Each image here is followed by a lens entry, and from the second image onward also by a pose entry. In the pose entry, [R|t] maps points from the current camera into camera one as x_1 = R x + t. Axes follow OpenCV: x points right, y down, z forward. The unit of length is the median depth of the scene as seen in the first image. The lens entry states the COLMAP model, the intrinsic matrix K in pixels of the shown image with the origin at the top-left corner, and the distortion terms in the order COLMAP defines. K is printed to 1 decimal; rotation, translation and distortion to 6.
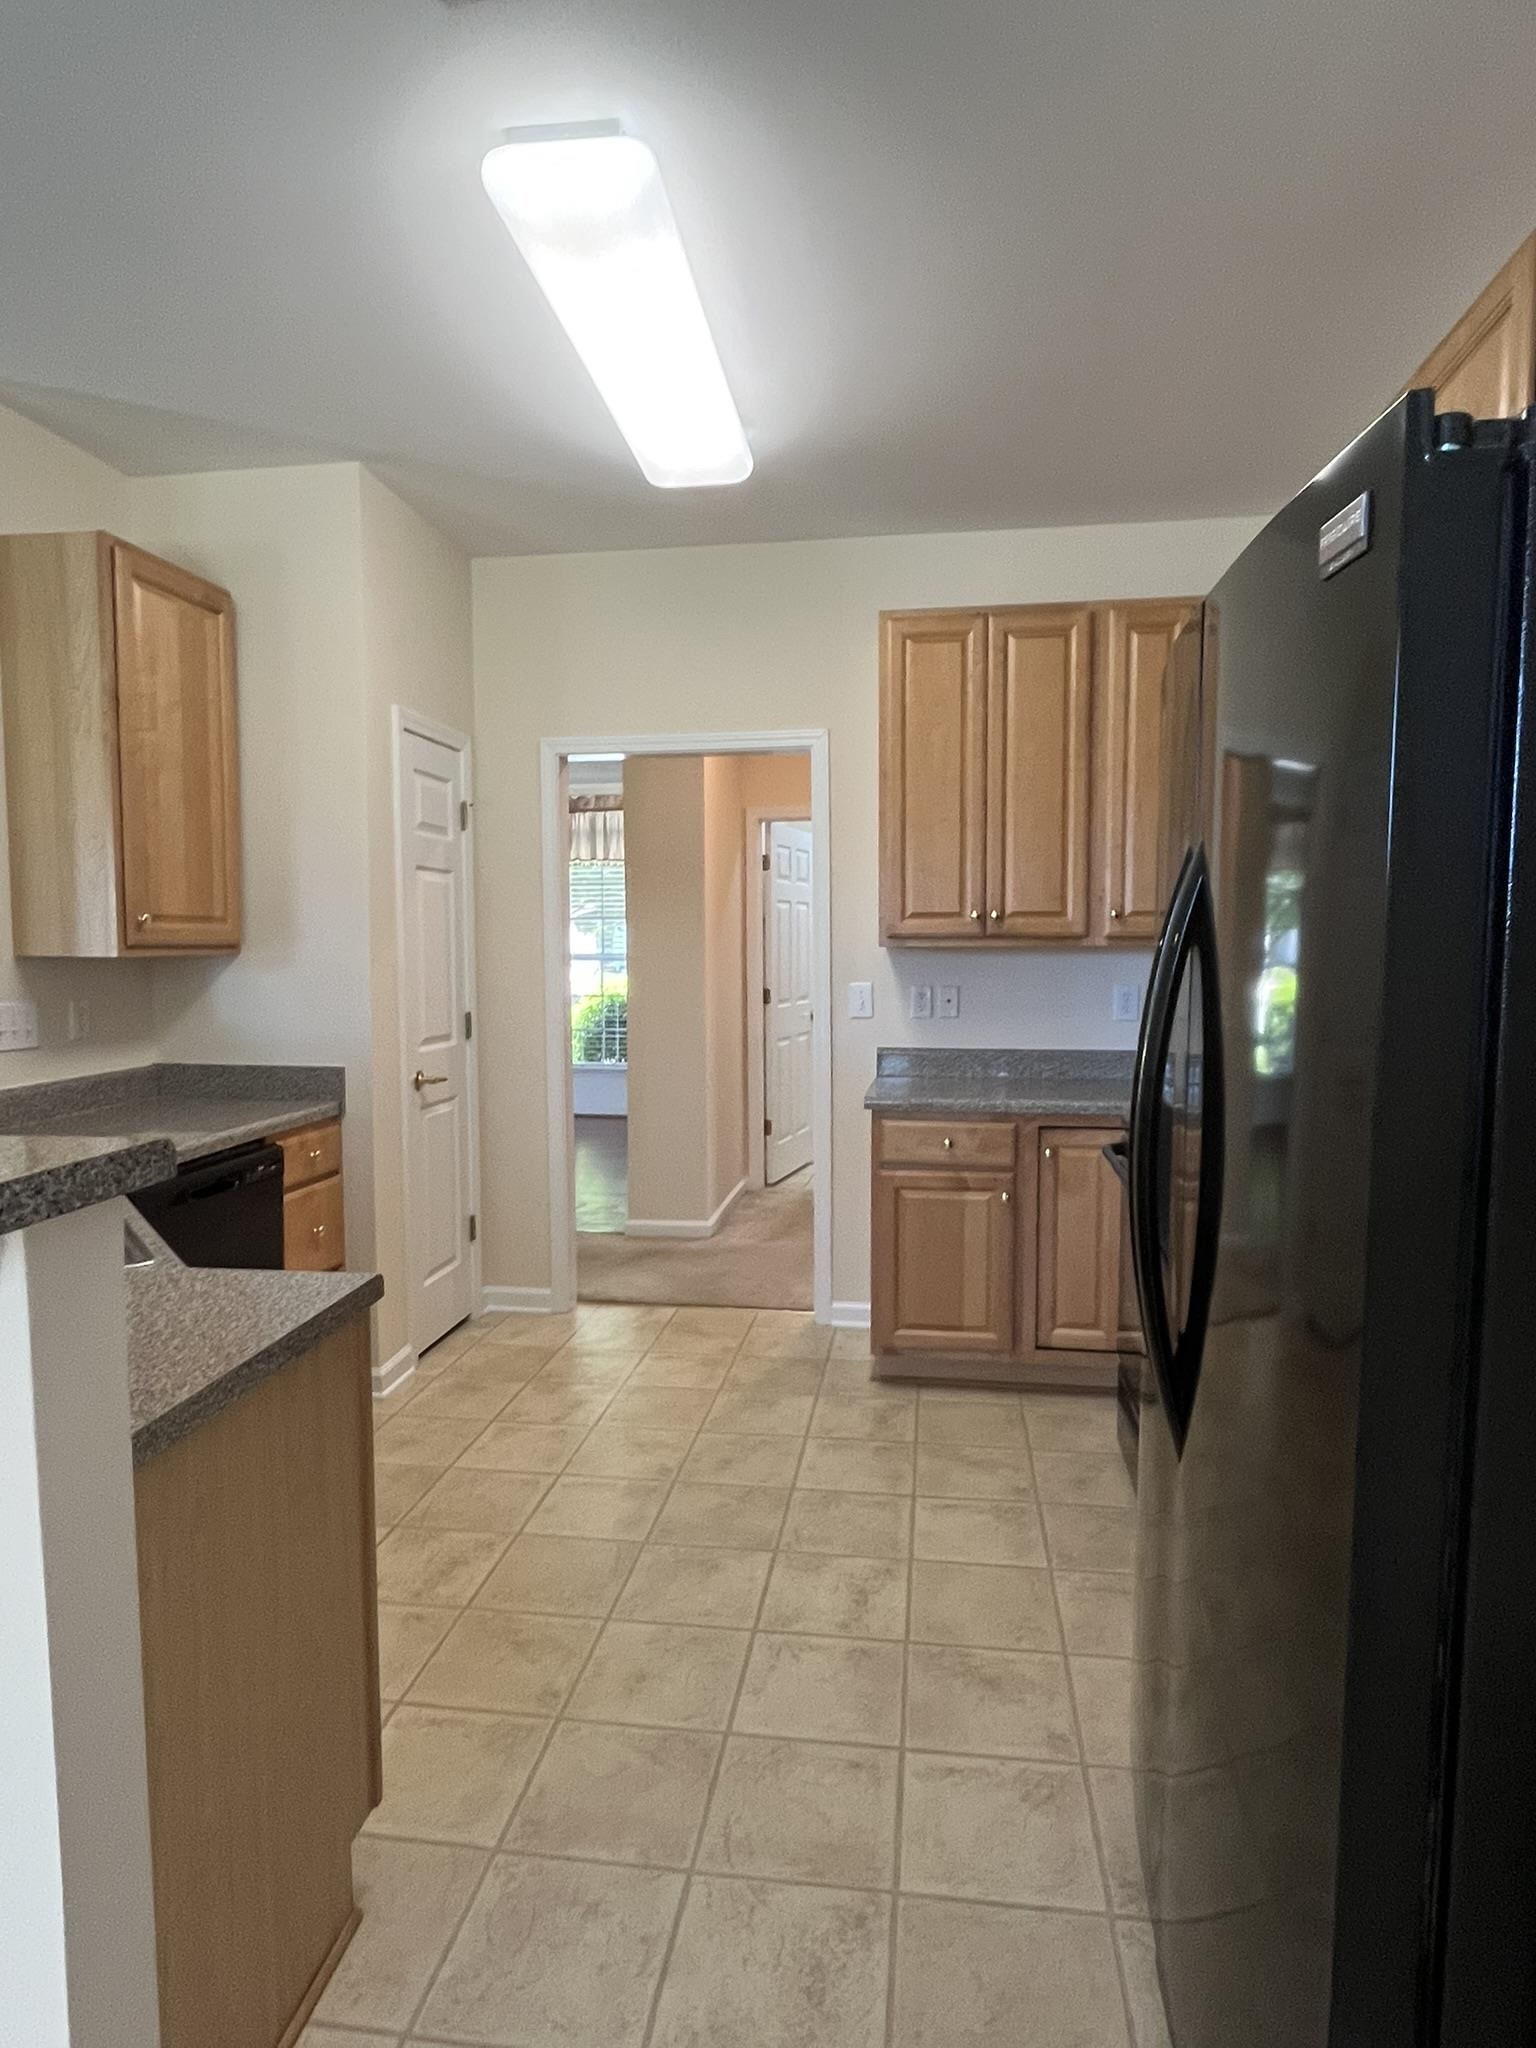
lens RADIAL K [[1126.9, 0, 768.0], [0, 1126.9, 1024.0], [0, 0, 1]] dist [-0.000252, 0.000119]
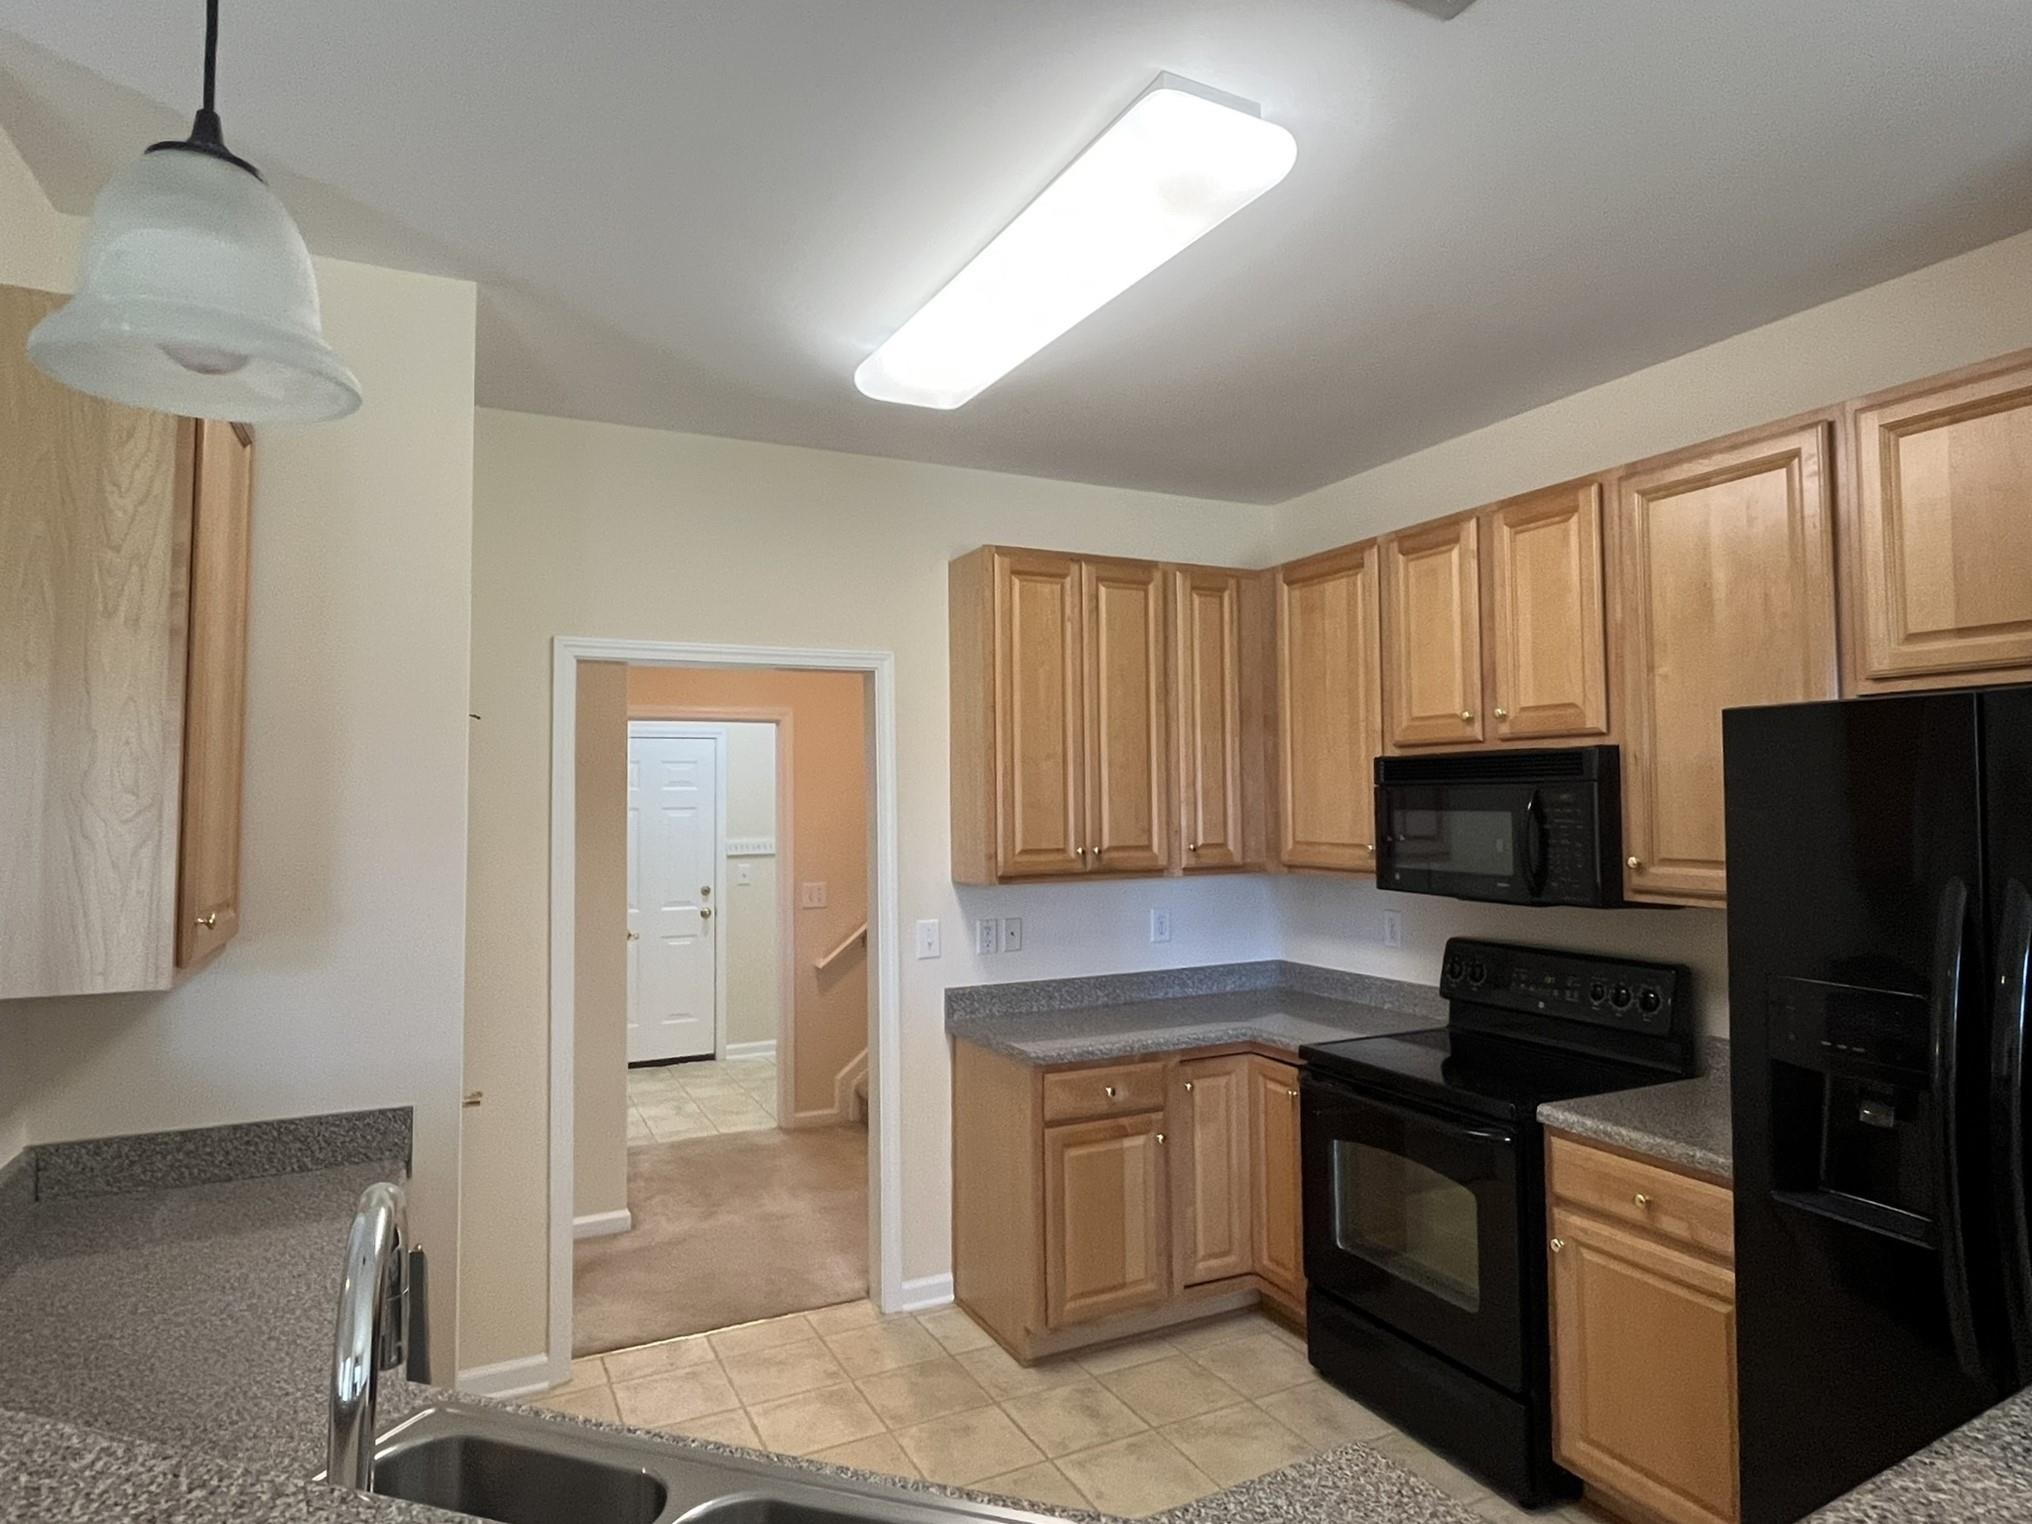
lens RADIAL K [[1138.7, 0, 1016.0], [0, 1138.7, 762.0], [0, 0, 1]] dist [0.005983, 0.000060]
pose [[0.835189, 0.013844, 0.549789, -0.430053], [0.051090, 0.993407, -0.102626, -0.075637], [-0.547585, 0.113800, 0.828975, 0.185605]]
